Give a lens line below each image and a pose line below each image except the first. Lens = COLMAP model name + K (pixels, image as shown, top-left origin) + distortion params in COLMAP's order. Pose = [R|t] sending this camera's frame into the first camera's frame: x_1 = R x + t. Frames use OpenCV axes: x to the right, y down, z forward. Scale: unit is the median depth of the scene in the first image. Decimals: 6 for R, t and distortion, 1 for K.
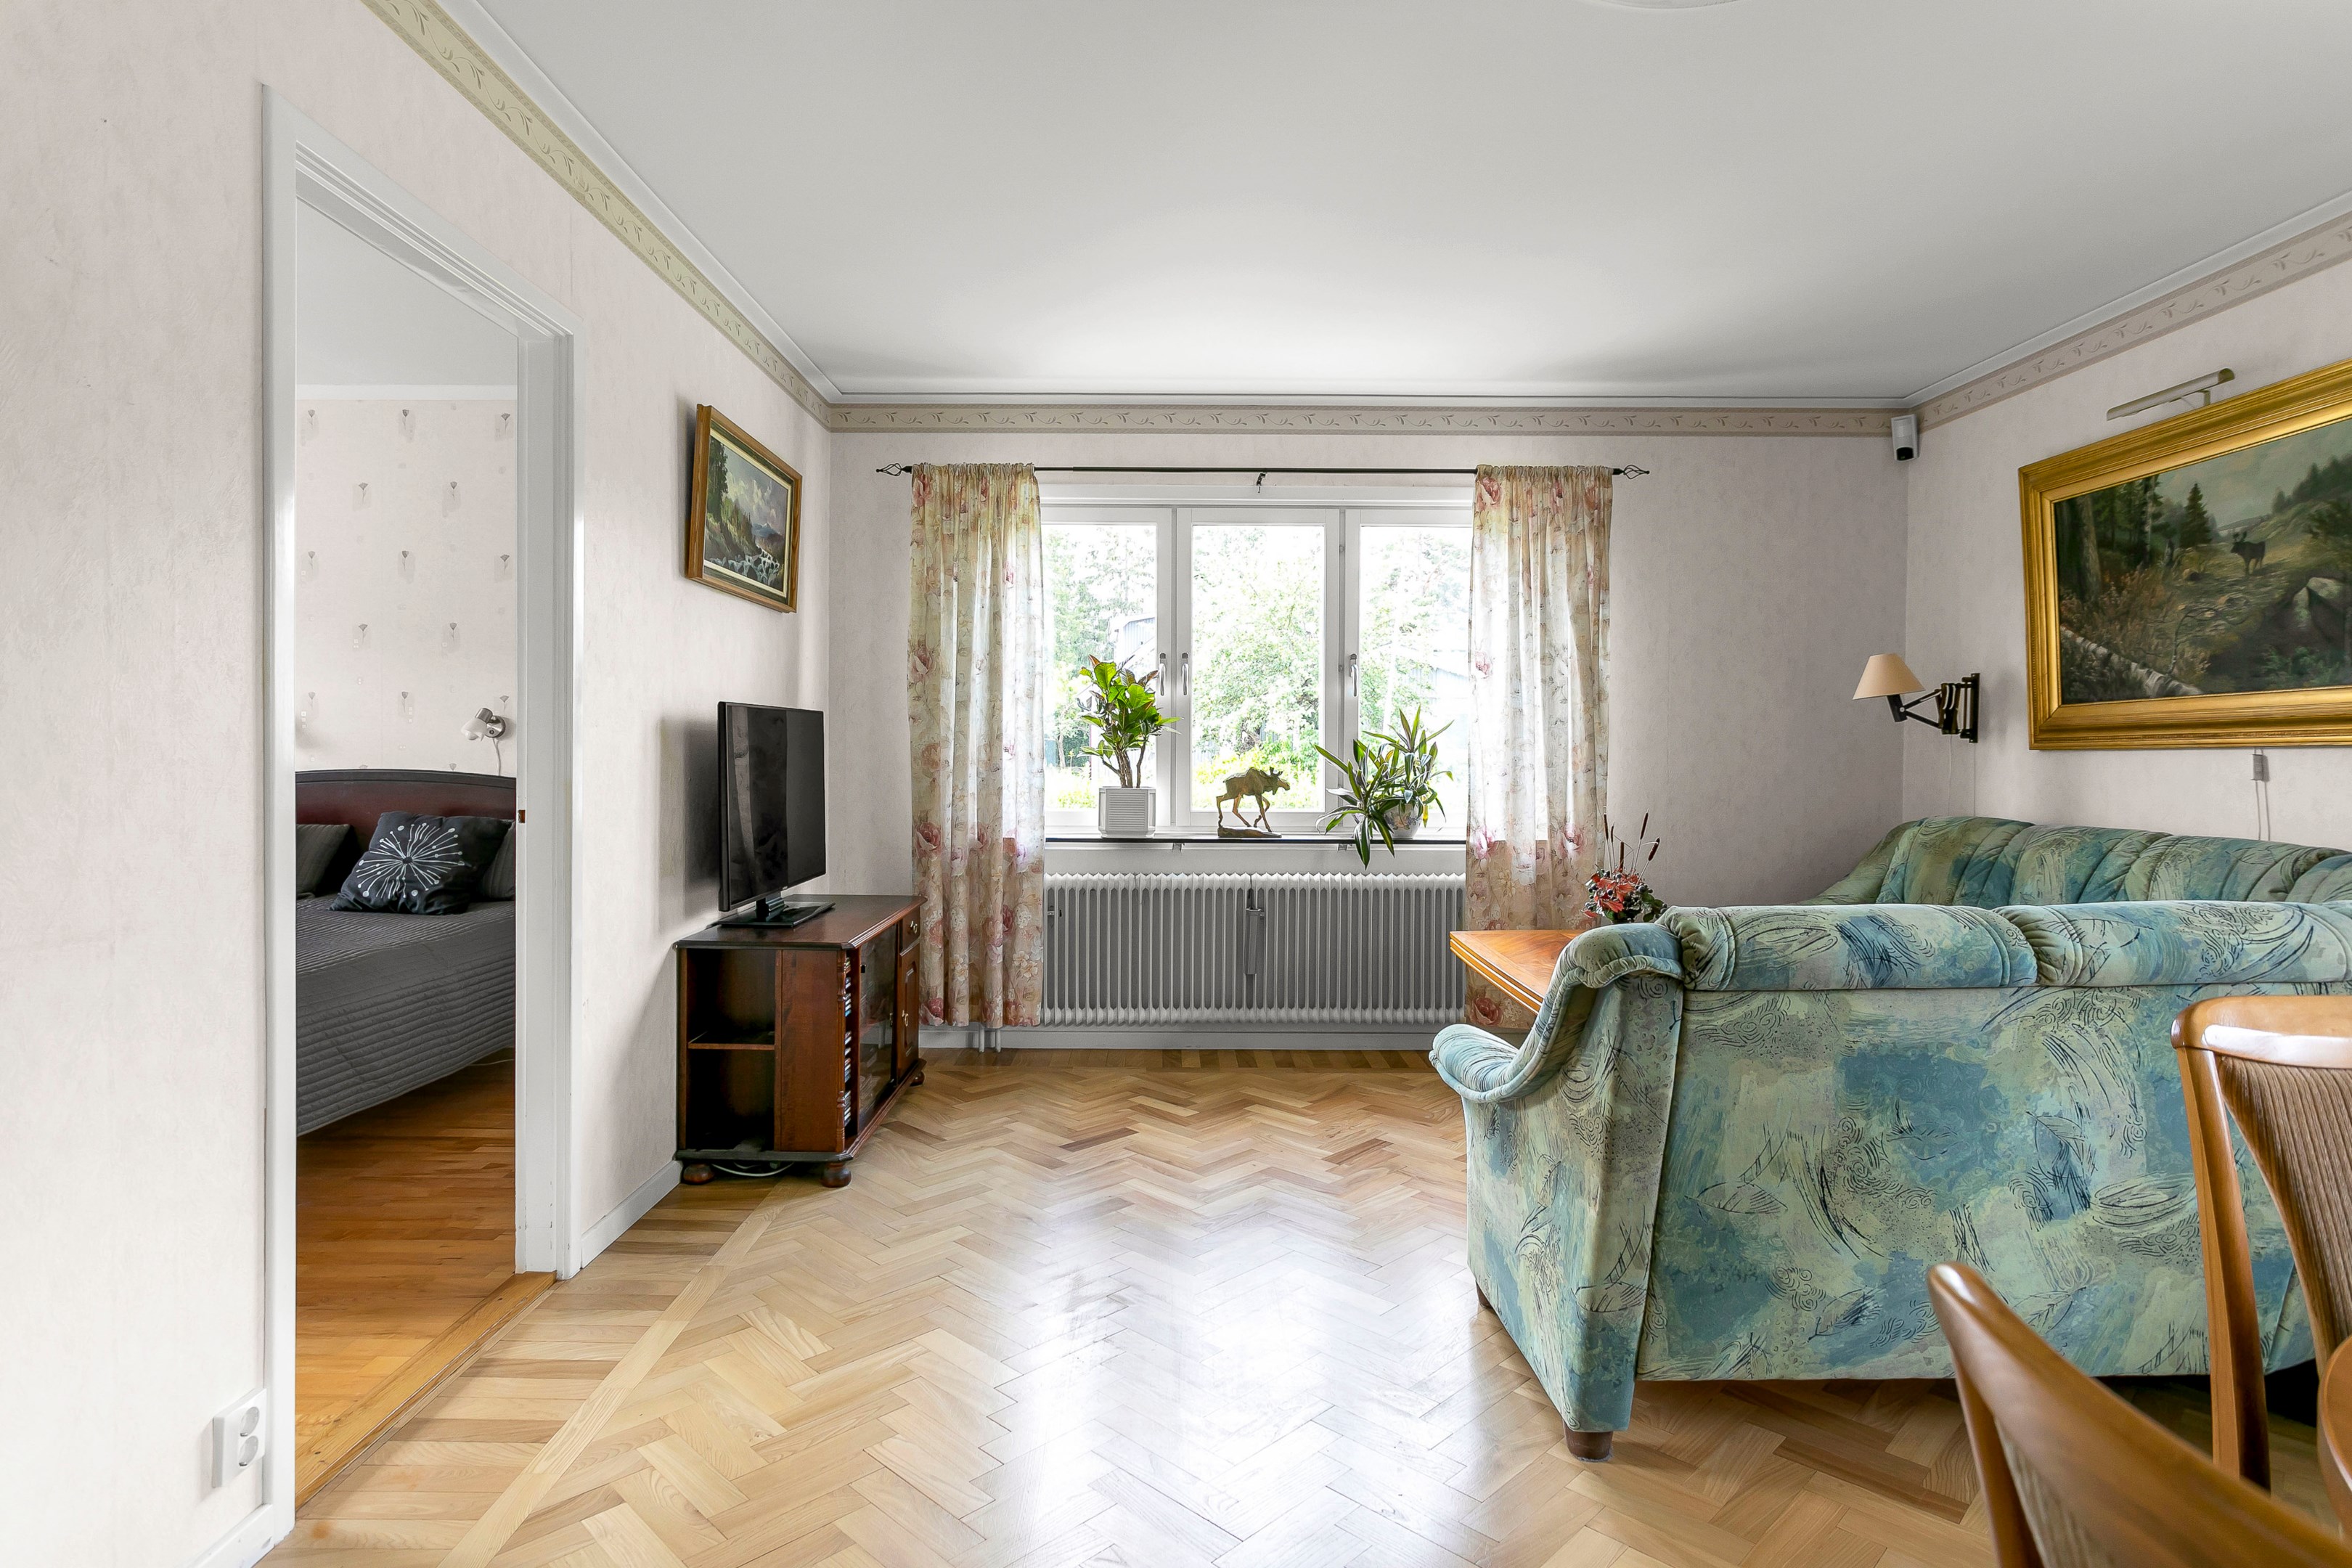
lens RADIAL K [[1245.3, 0, 1167.1], [0, 1245.3, 762.1], [0, 0, 1]] dist [-0.003385, 0.006756]
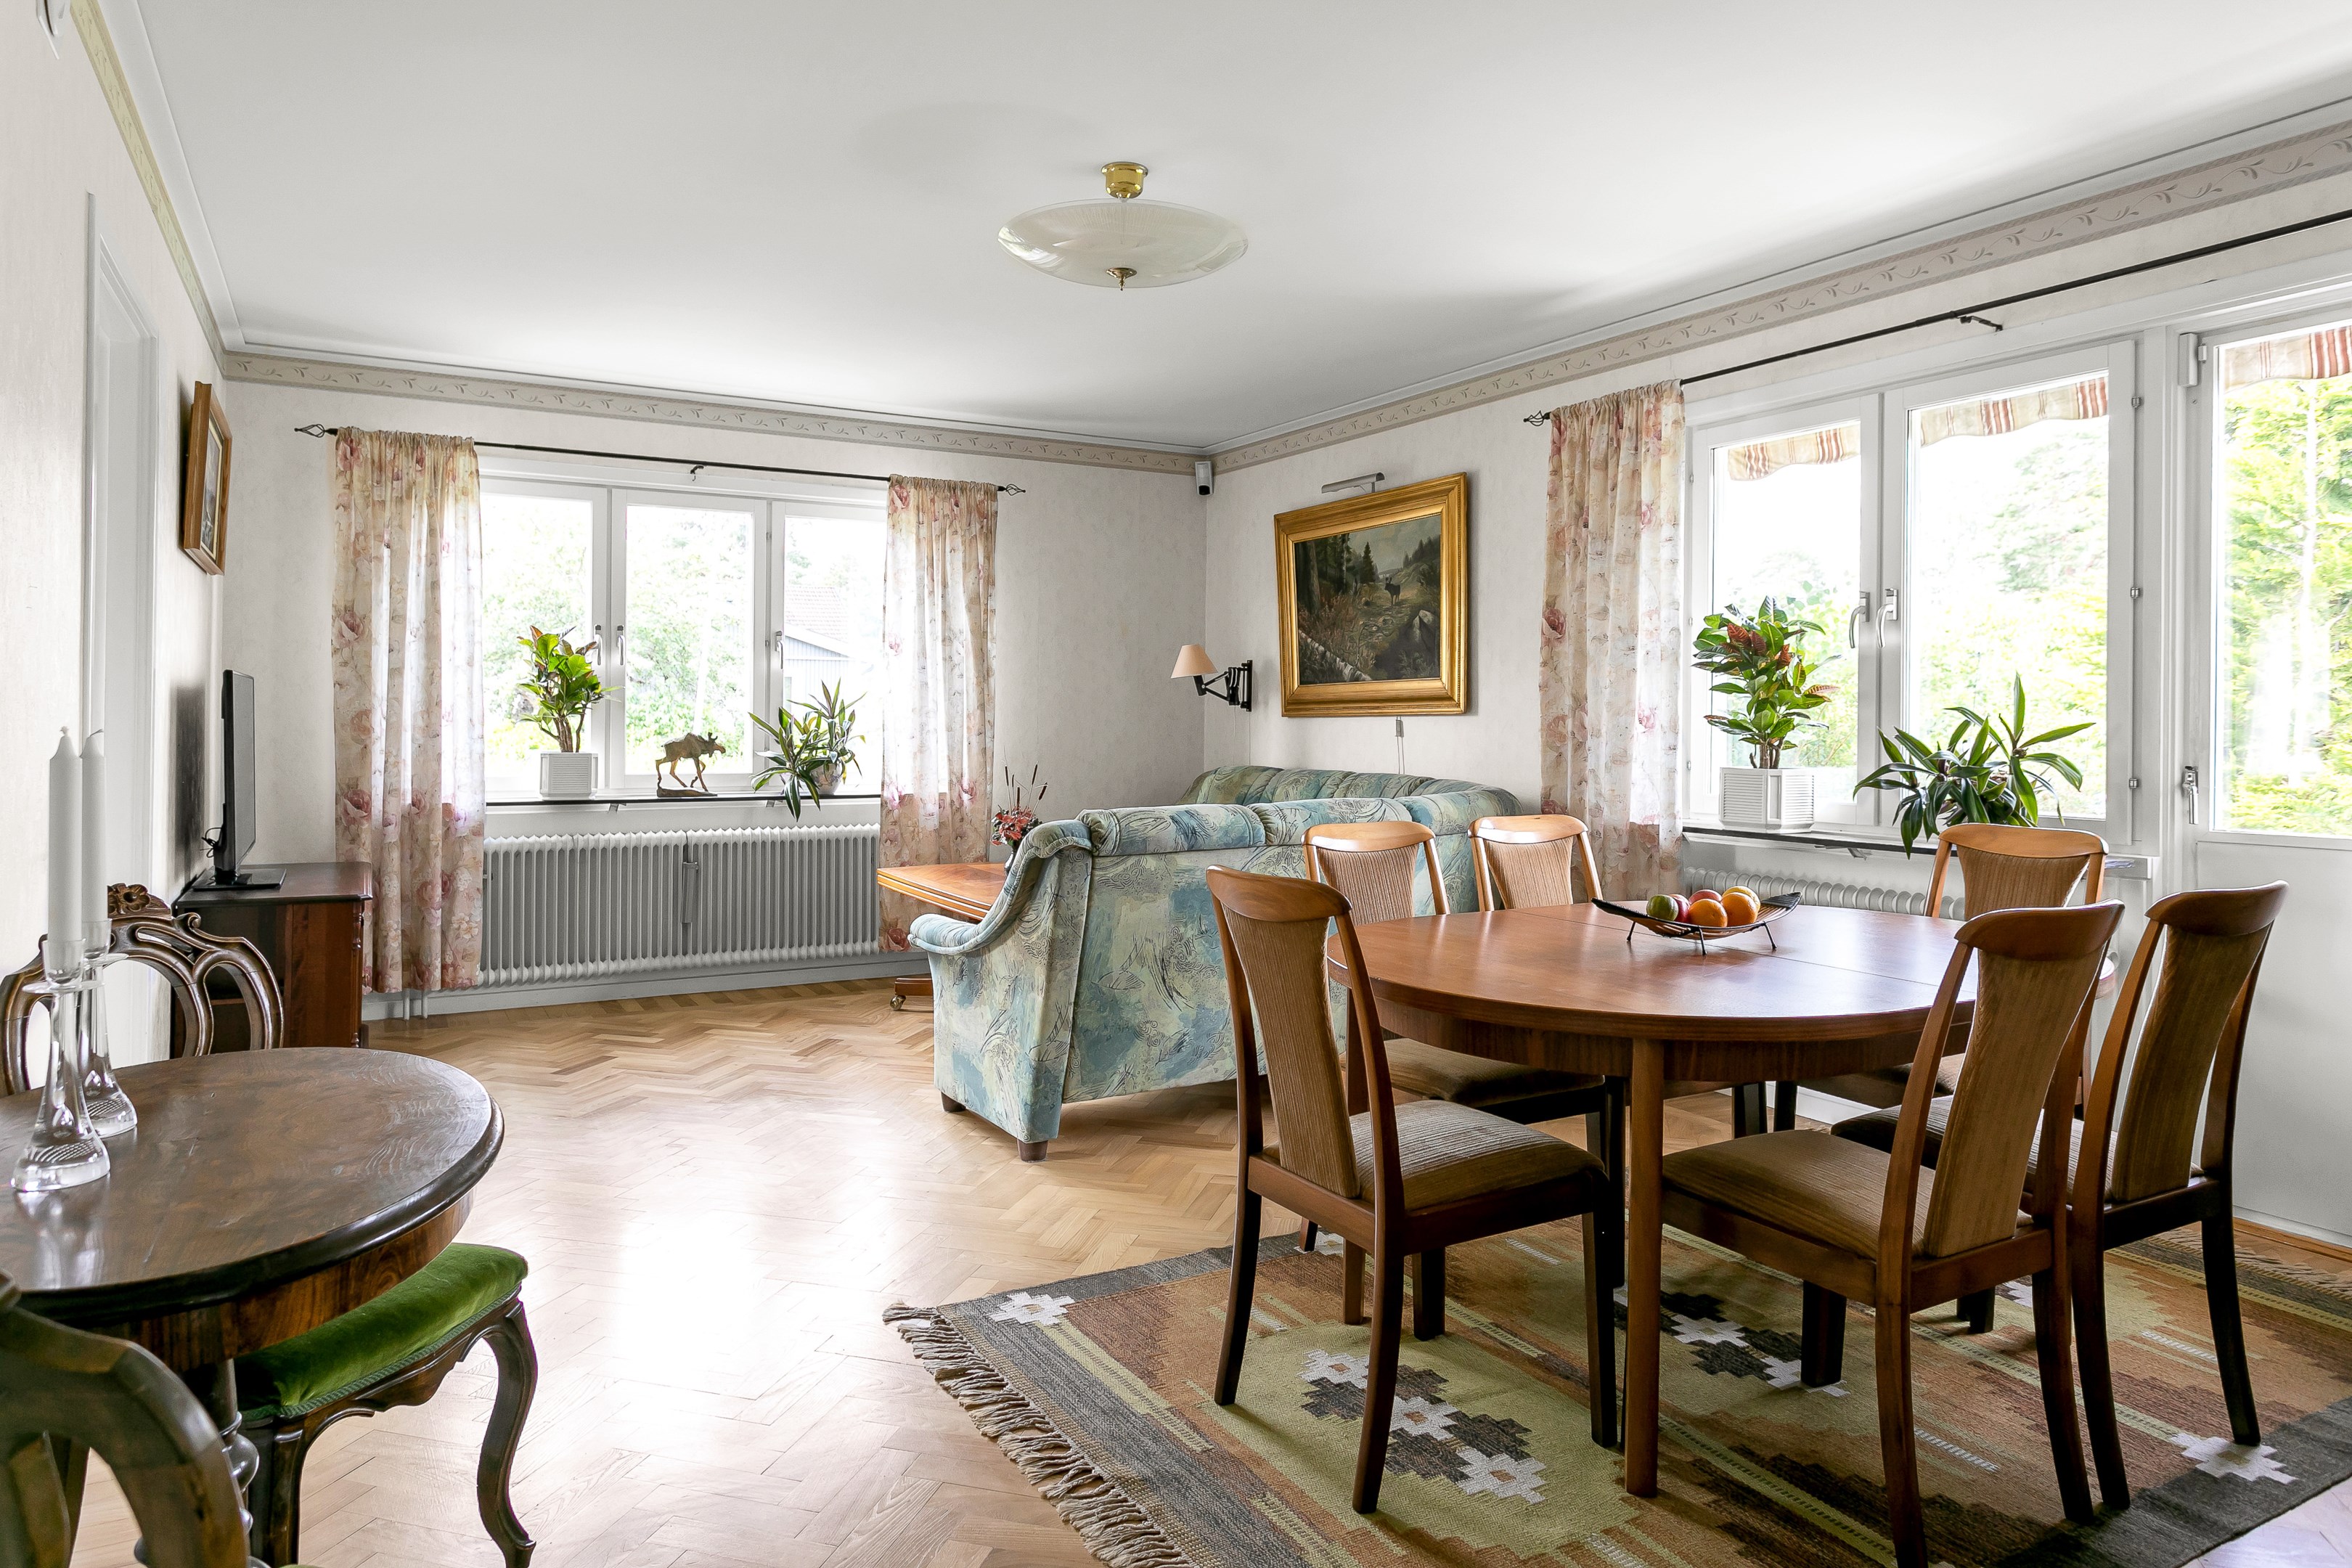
lens RADIAL K [[1446.2, 0, 1167.6], [0, 1446.2, 712.0], [0, 0, 1]] dist [-0.005720, -0.000399]
pose [[0.874164, 0.002235, 0.485626, -0.185366], [0.004093, 0.999920, -0.011969, 0.003173], [-0.485614, 0.012450, 0.874085, -0.318547]]
